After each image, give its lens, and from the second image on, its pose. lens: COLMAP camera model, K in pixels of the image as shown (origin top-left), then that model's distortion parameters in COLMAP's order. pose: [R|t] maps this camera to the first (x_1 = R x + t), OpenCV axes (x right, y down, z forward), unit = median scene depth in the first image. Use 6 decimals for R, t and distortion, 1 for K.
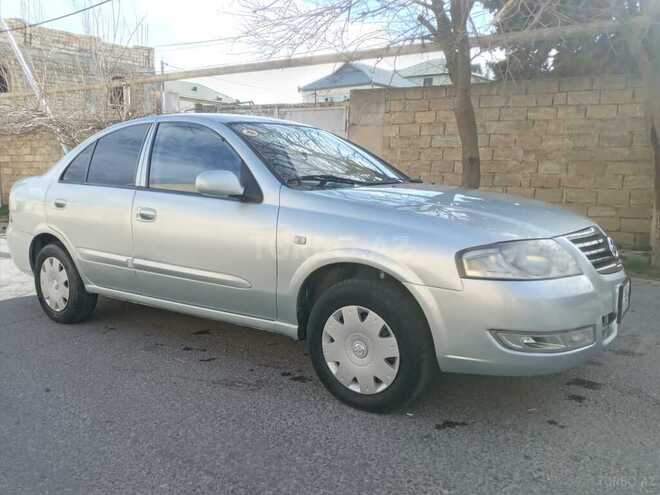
lens RADIAL K [[523.7, 0, 333.7], [0, 523.7, 249.1], [0, 0, 1]] dist [0.020142, -0.045040]
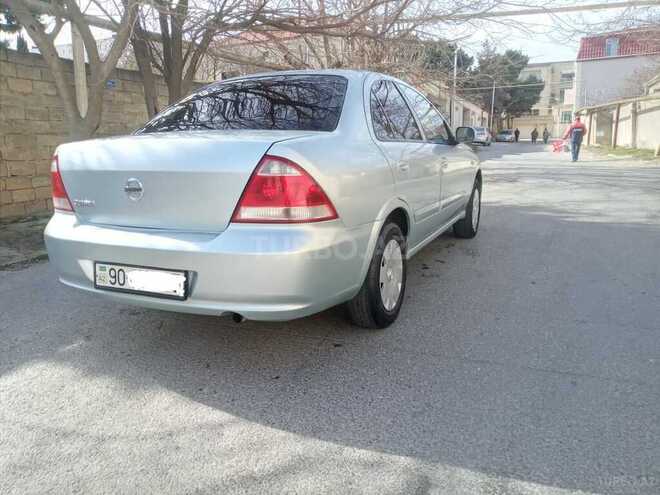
lens RADIAL K [[523.7, 0, 329.4], [0, 523.7, 245.1], [0, 0, 1]] dist [0.020142, -0.045040]
pose [[-0.178500, -0.186707, 0.966063, -1.314773], [0.169113, 0.961399, 0.217052, -0.165074], [-0.969298, 0.202118, -0.140035, 1.253430]]
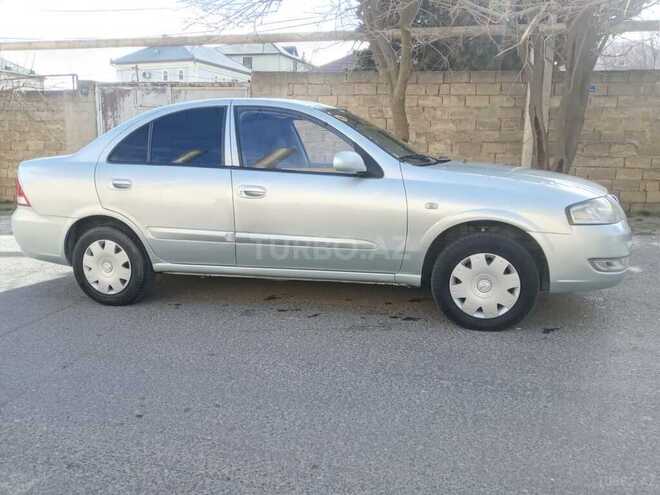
lens RADIAL K [[523.7, 0, 331.2], [0, 523.7, 251.0], [0, 0, 1]] dist [0.020142, -0.045040]
pose [[0.938380, -0.066965, 0.339056, -0.492844], [0.053083, 0.997334, 0.050063, 0.010103], [-0.341504, -0.028980, 0.939433, -0.076766]]
